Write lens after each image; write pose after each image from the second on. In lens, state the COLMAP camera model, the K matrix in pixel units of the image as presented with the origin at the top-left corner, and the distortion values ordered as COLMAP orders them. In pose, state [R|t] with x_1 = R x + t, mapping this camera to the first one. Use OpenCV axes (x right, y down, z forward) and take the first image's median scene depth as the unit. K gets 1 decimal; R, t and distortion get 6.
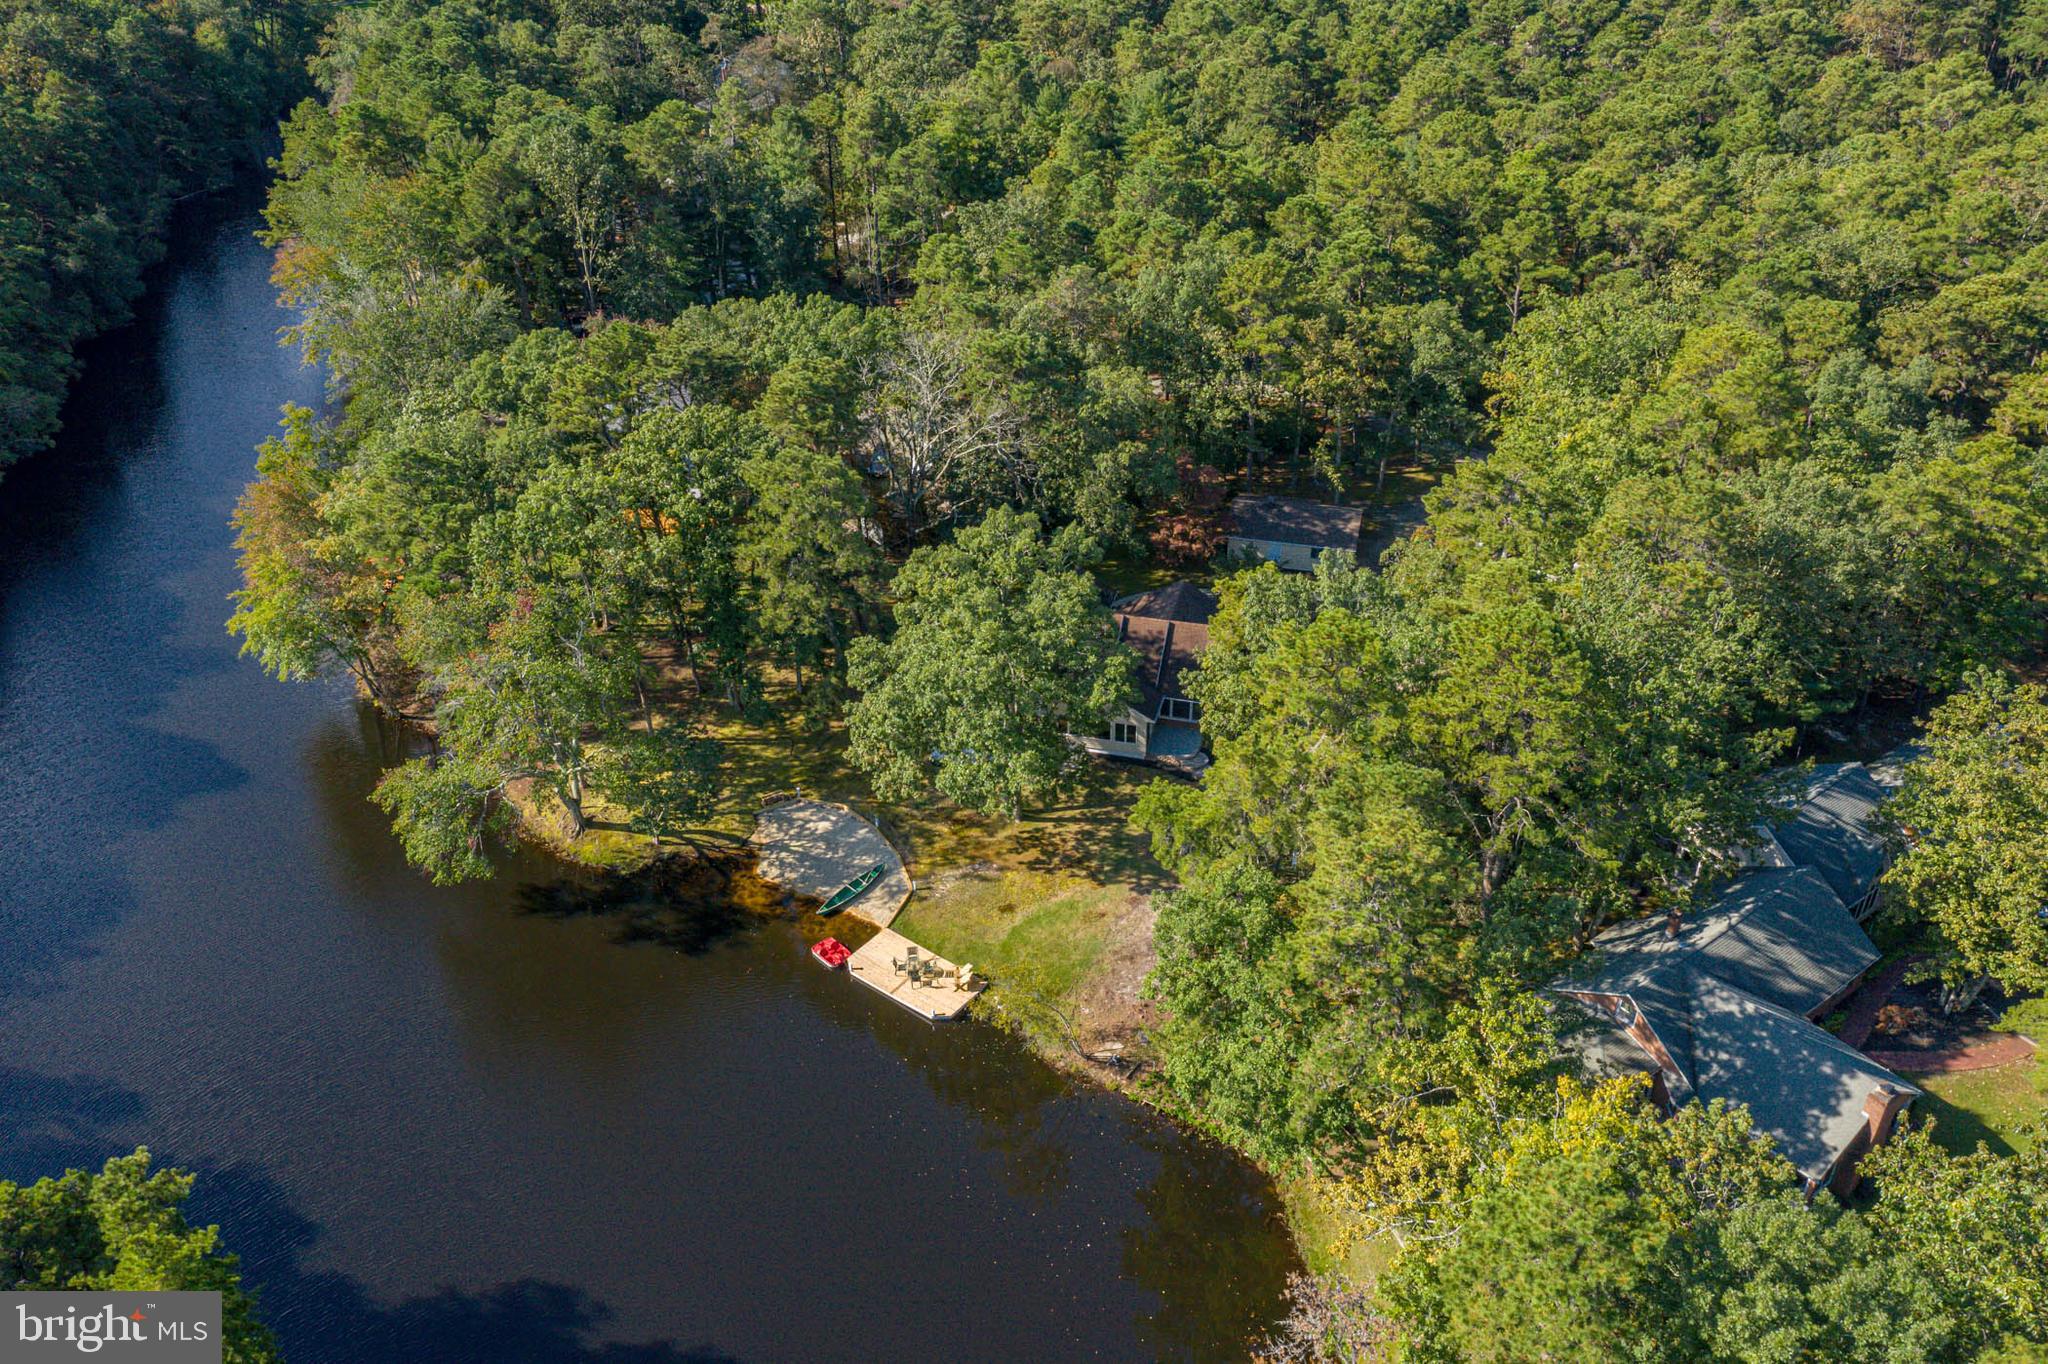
lens RADIAL K [[1639.4, 0, 1018.6], [0, 1639.4, 691.9], [0, 0, 1]] dist [0.001152, 0.001635]
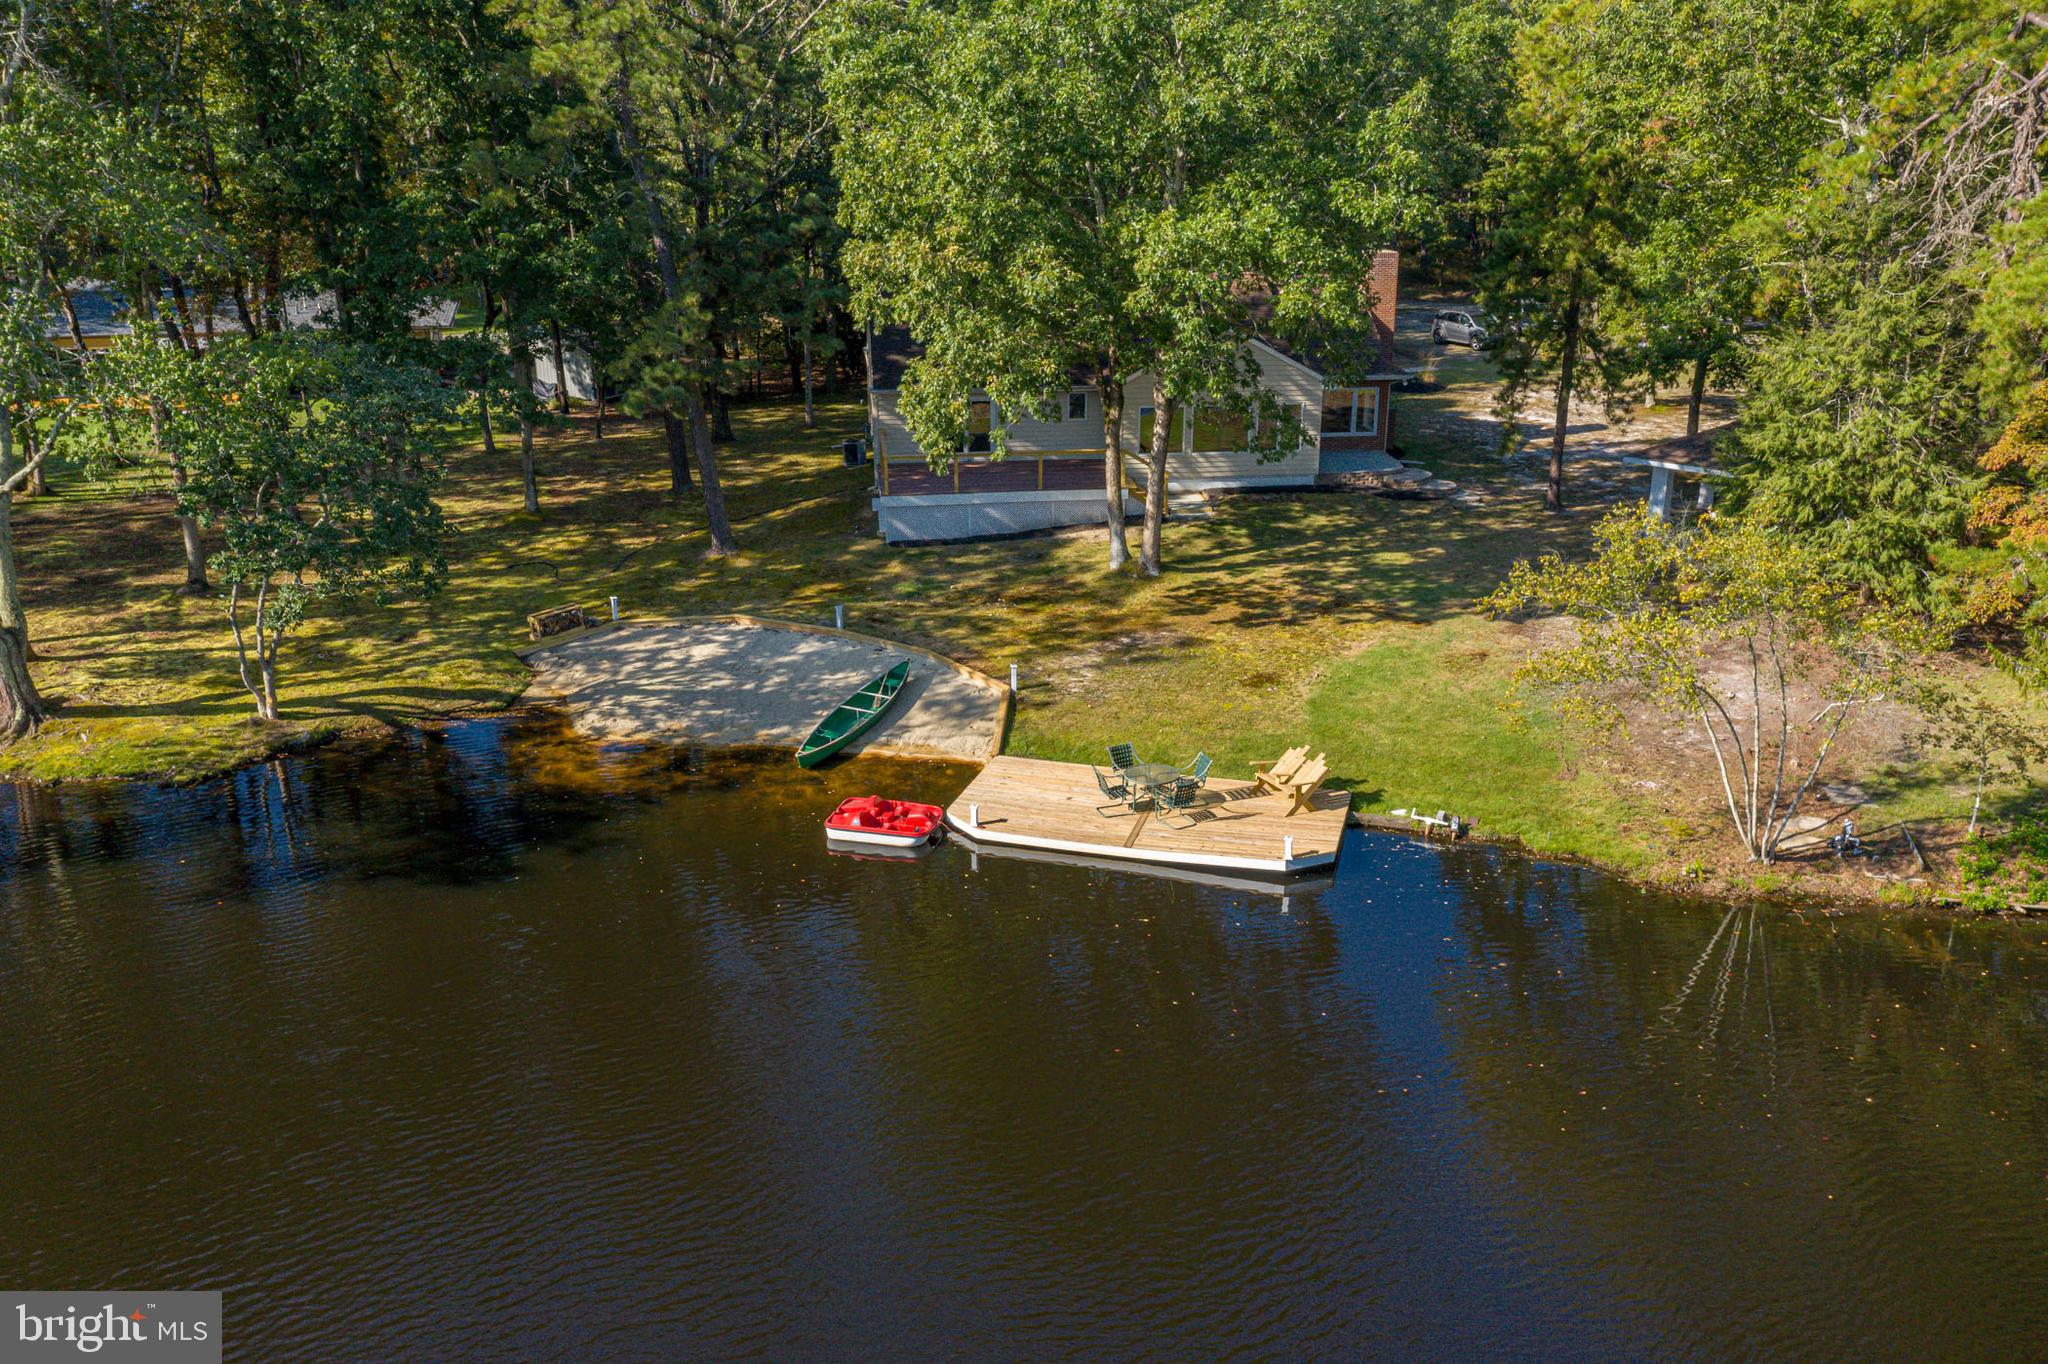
lens RADIAL K [[1647.0, 0, 1008.8], [0, 1647.0, 690.5], [0, 0, 1]] dist [0.017007, 0.000941]
pose [[0.934398, -0.107081, 0.339757, -0.190685], [0.192696, 0.954103, -0.229249, 0.202472], [-0.299615, 0.279679, 0.912146, 0.609782]]
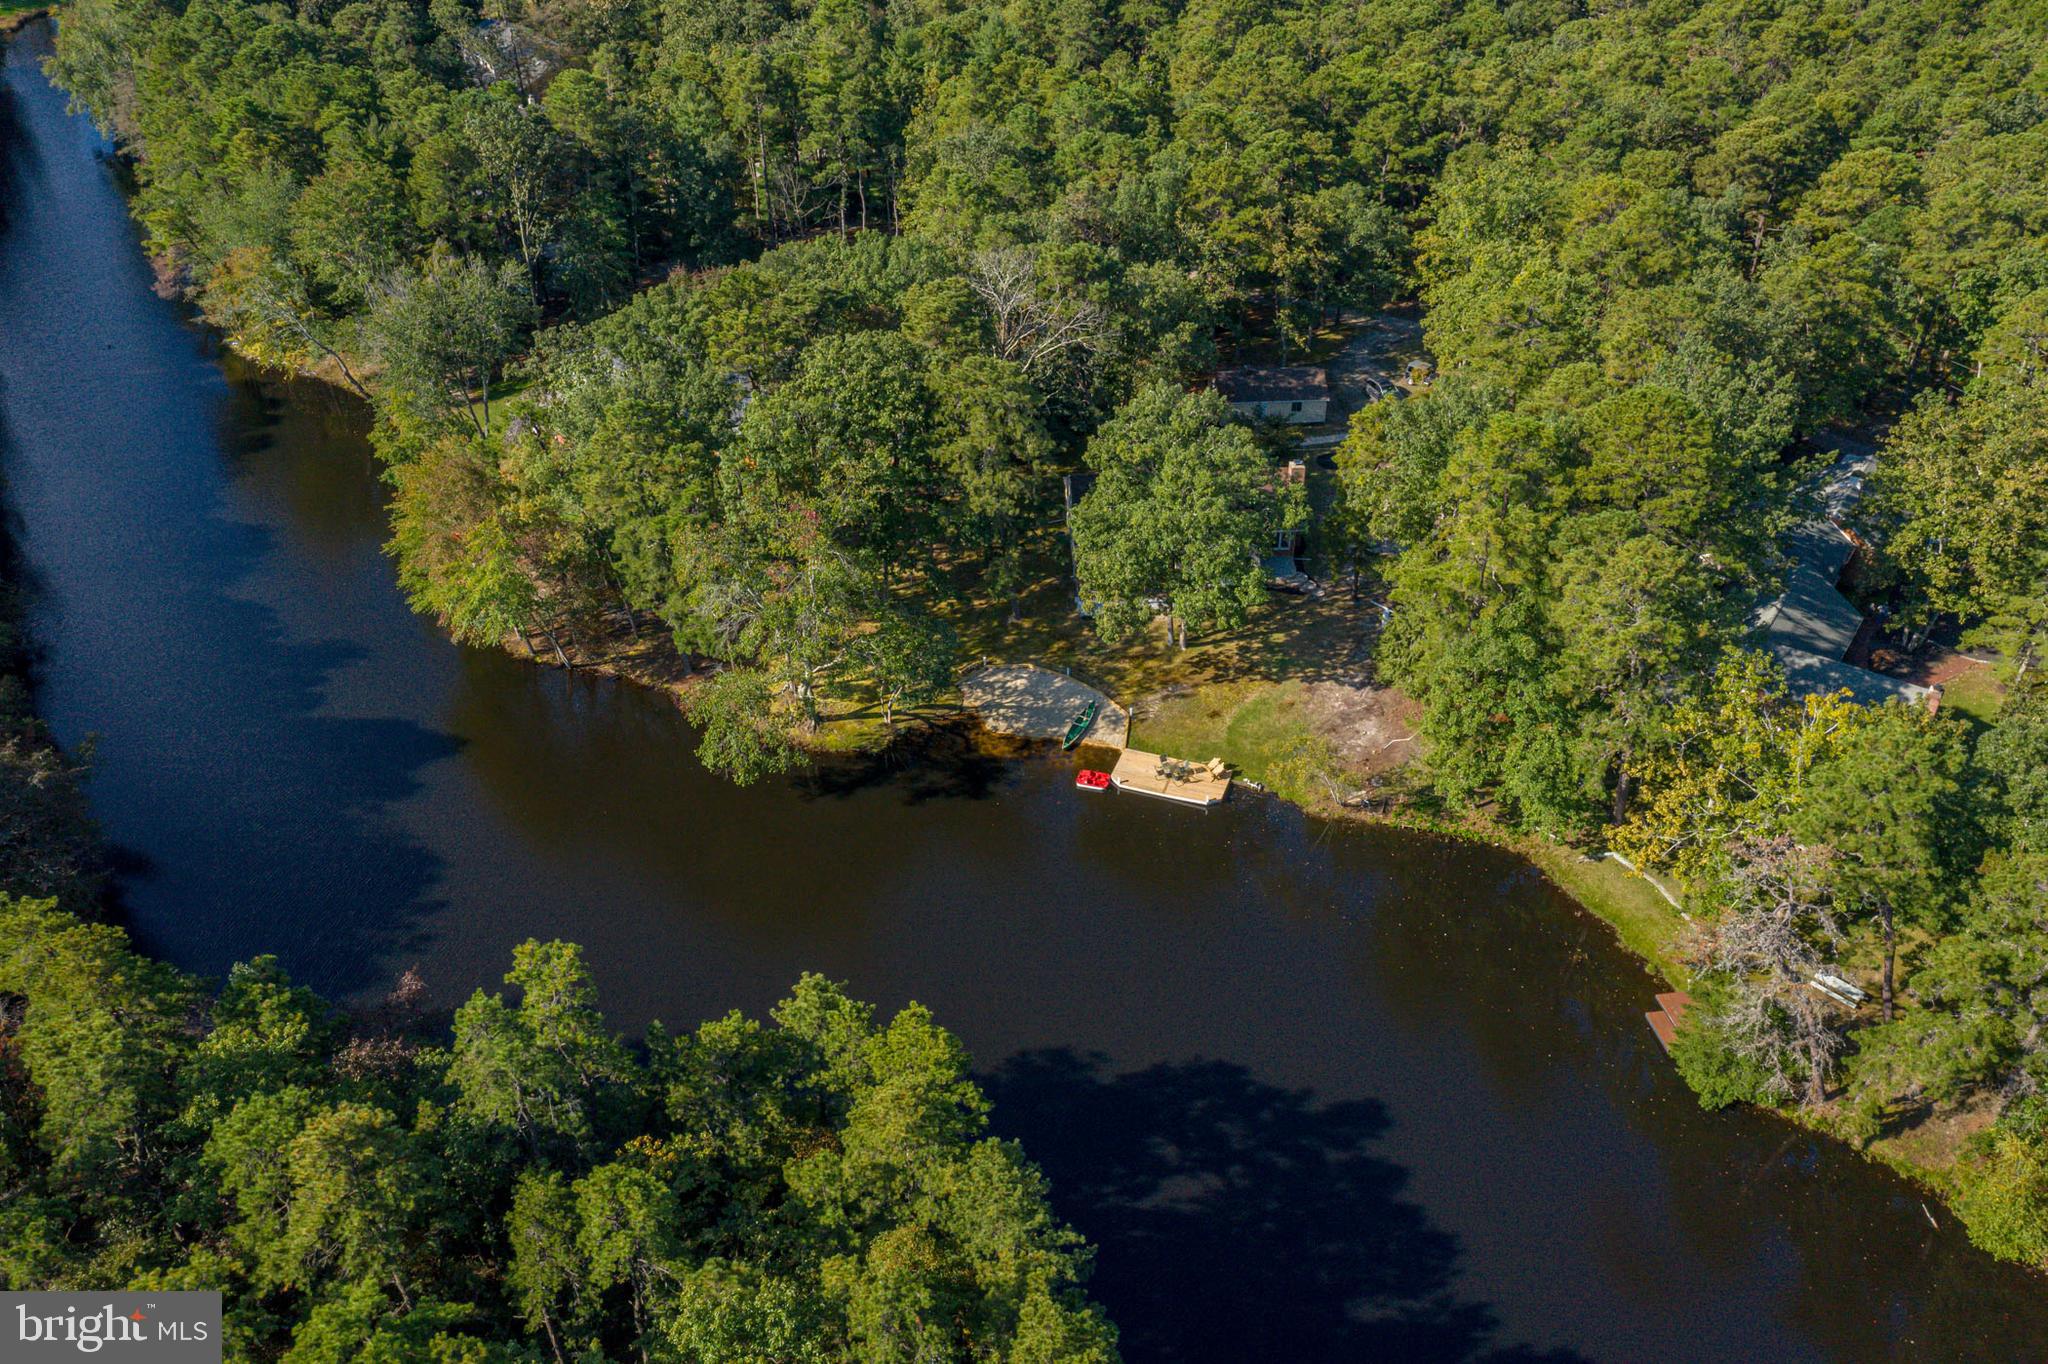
lens RADIAL K [[1649.3, 0, 1024.0], [0, 1649.3, 682.0], [0, 0, 1]] dist [-0.003074, -0.005790]
pose [[0.951527, -0.174579, 0.253216, -0.414369], [0.167640, 0.984635, 0.048903, 0.024803], [-0.257863, -0.004083, 0.966173, -0.121837]]
